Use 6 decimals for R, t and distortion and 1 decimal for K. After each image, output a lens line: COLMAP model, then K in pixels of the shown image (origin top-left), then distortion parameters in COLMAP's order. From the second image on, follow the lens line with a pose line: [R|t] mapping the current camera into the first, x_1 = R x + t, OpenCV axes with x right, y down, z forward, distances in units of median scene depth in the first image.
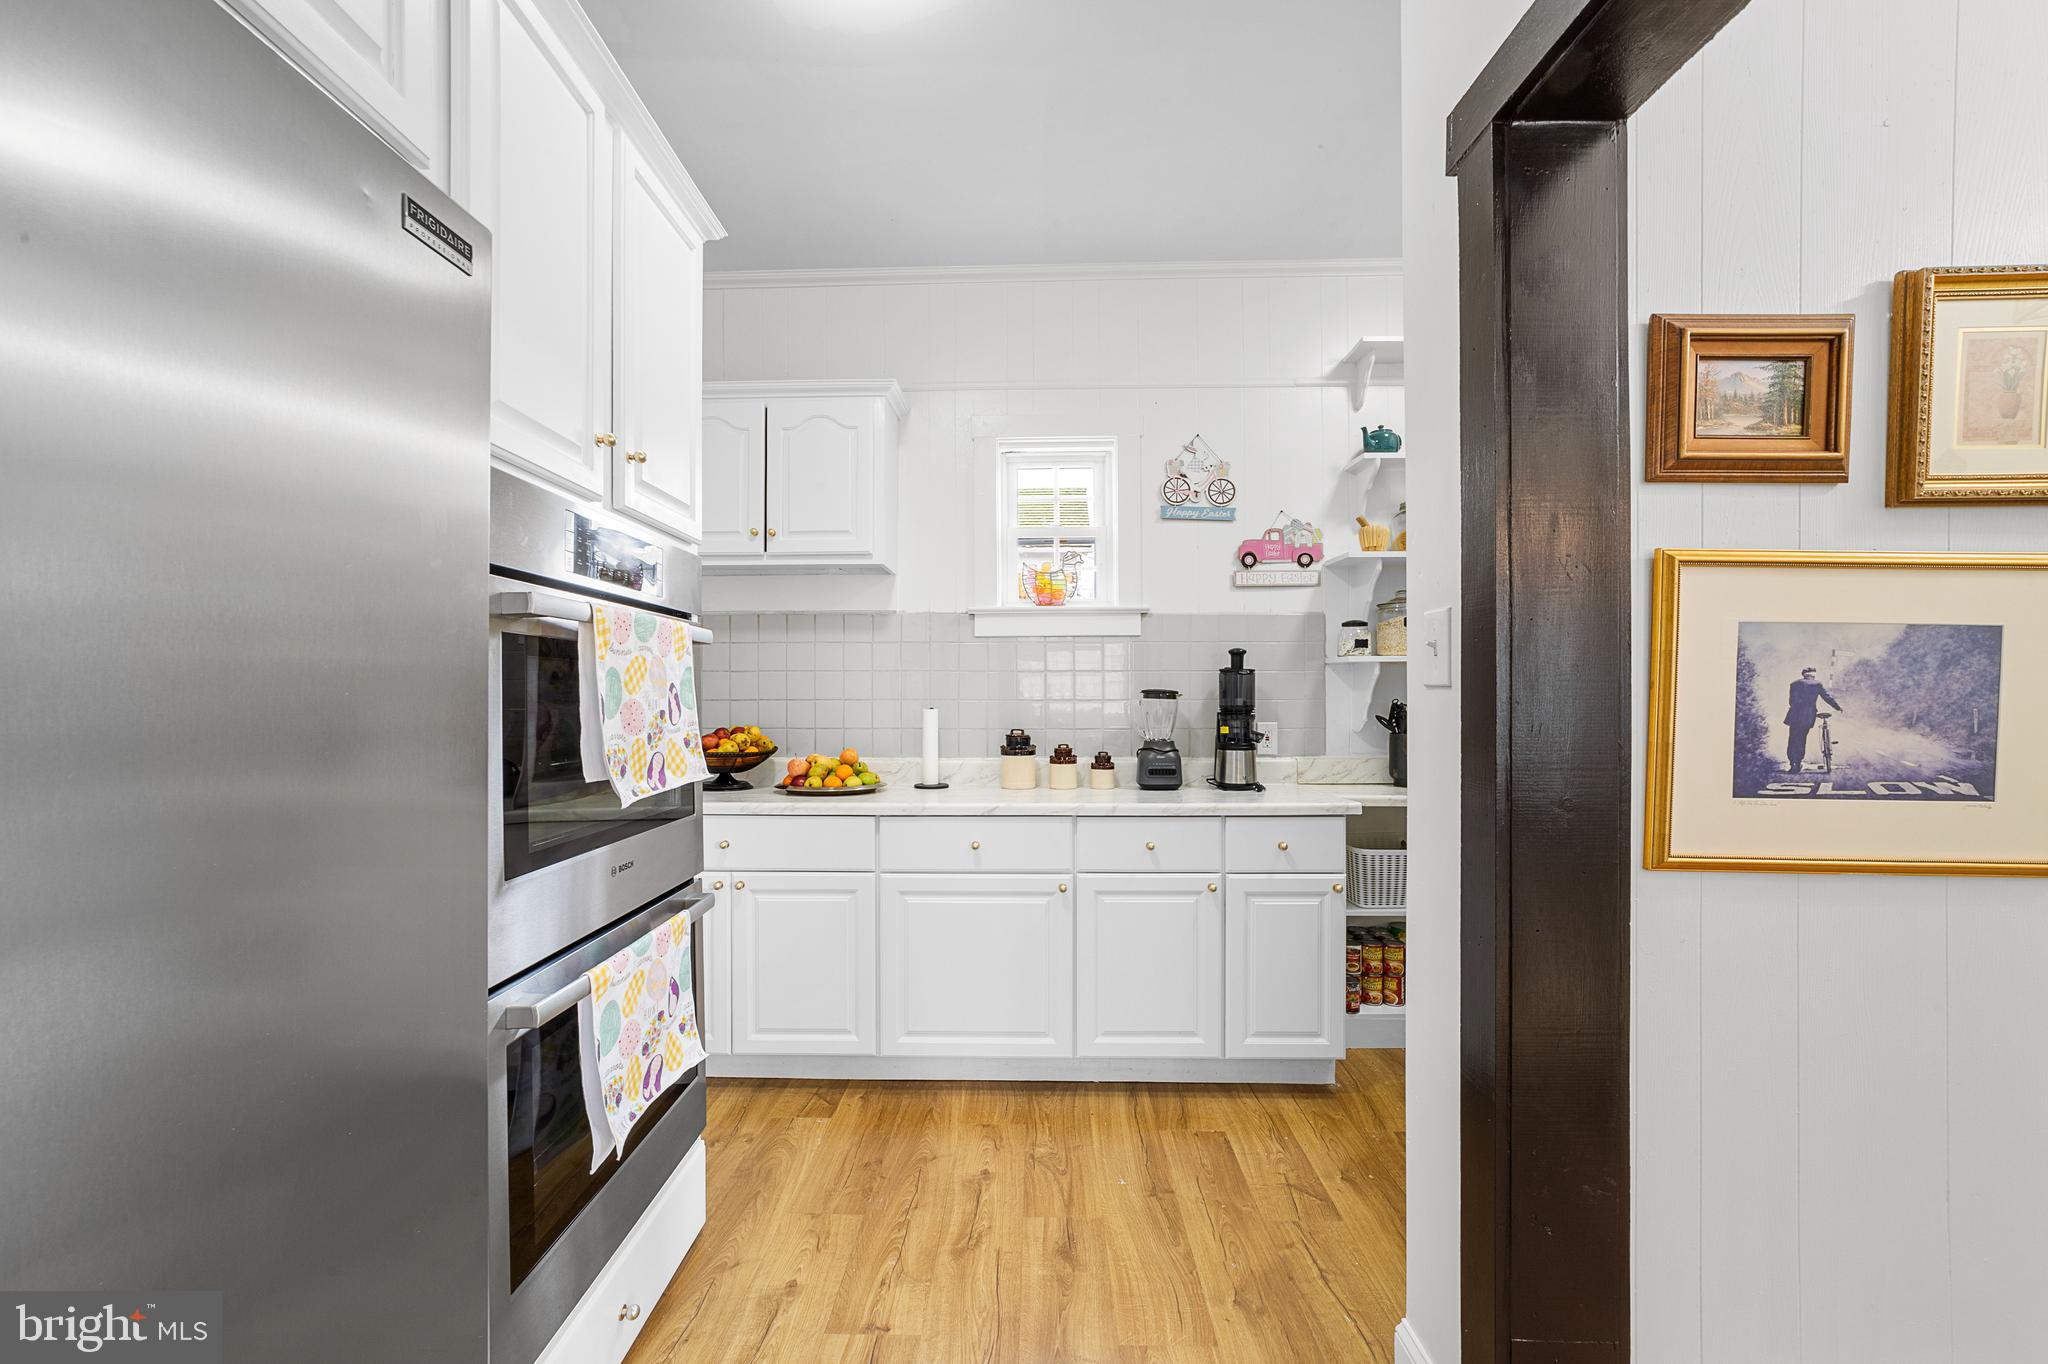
lens RADIAL K [[794.6, 0, 1022.4], [0, 794.6, 696.9], [0, 0, 1]] dist [0.004338, 0.000647]
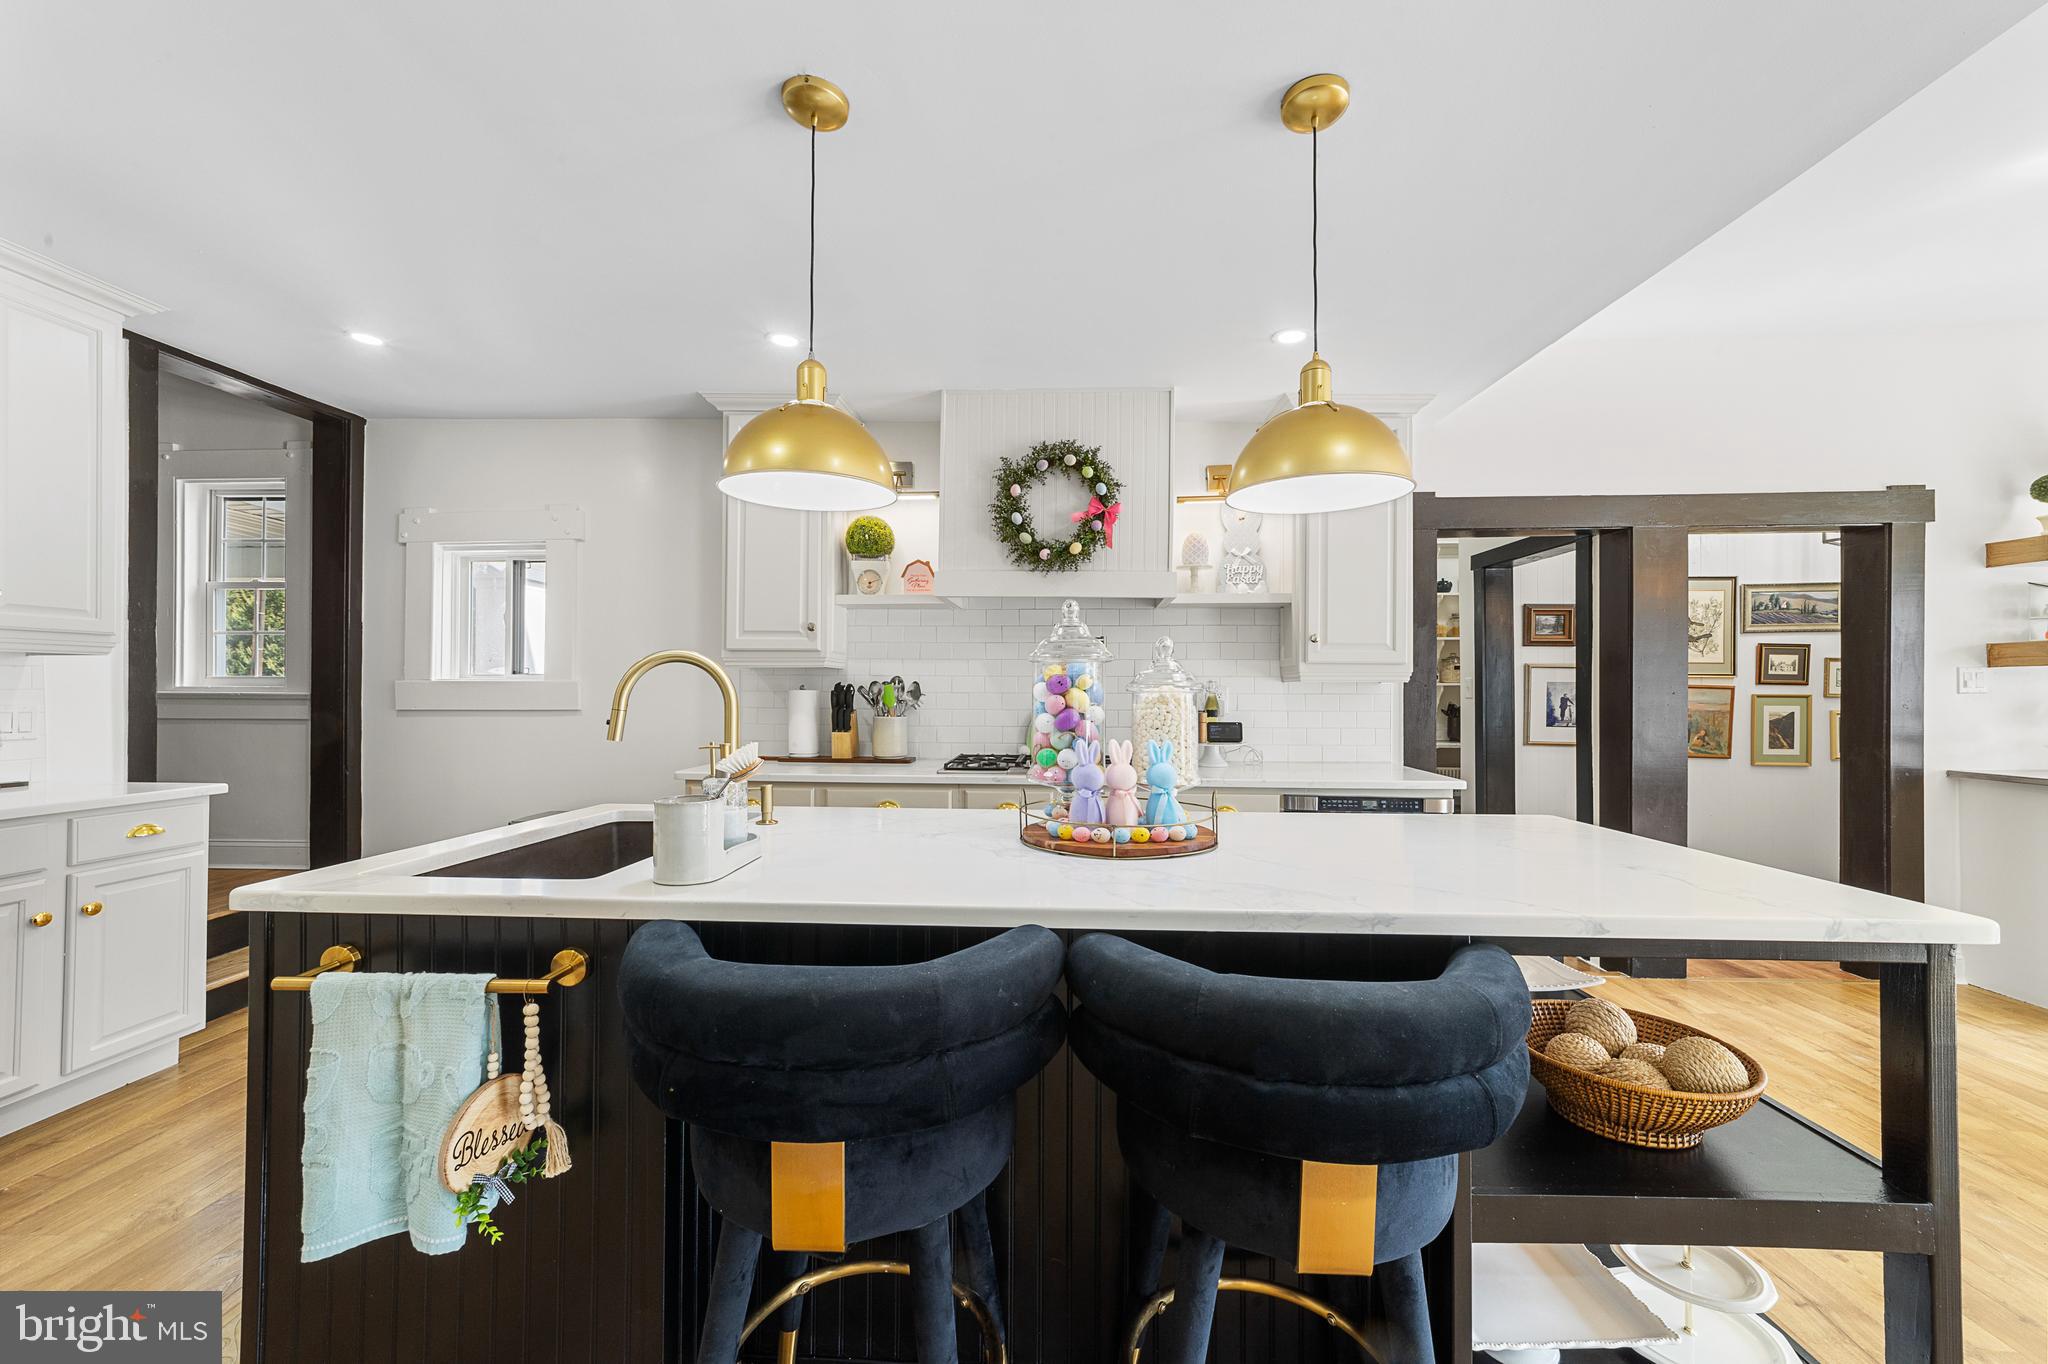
lens RADIAL K [[794.6, 0, 1020.6], [0, 794.6, 680.7], [0, 0, 1]] dist [0.004338, 0.000647]
pose [[0.998820, 0.002393, -0.048515, -1.495512], [-0.002825, 0.999957, -0.008852, -0.057767], [0.048492, 0.008979, 0.998783, -3.030141]]
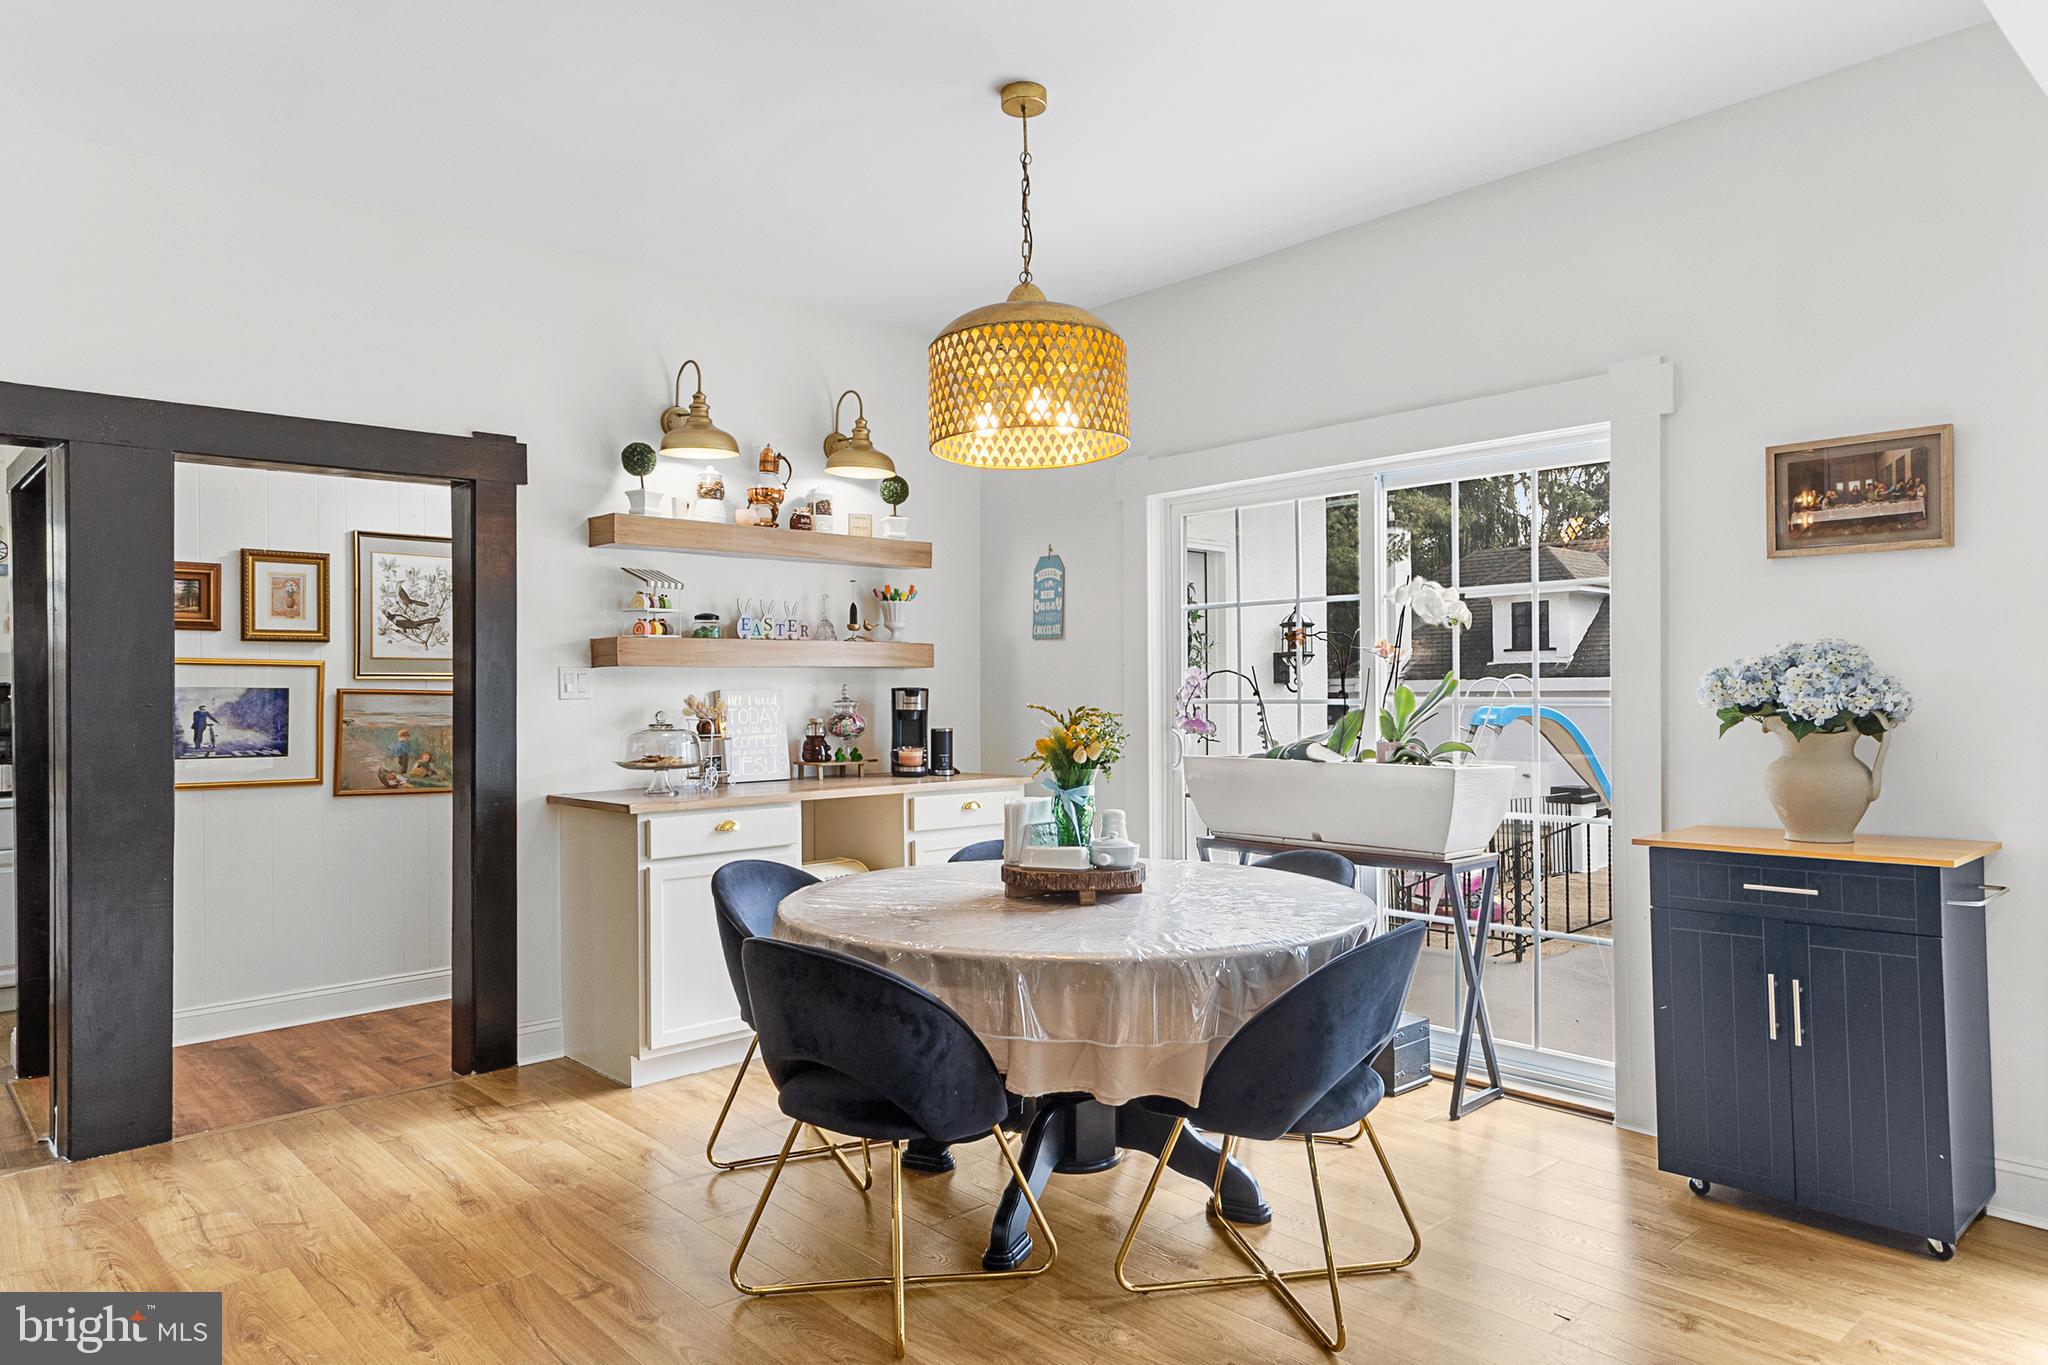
lens RADIAL K [[1280.5, 0, 1025.4], [0, 1280.5, 686.2], [0, 0, 1]] dist [0.007387, 0.001797]
pose [[0.725585, -0.002295, 0.688129, 0.097850], [0.007203, 0.999965, -0.004260, -0.060390], [-0.688095, 0.008048, 0.725576, -3.613509]]
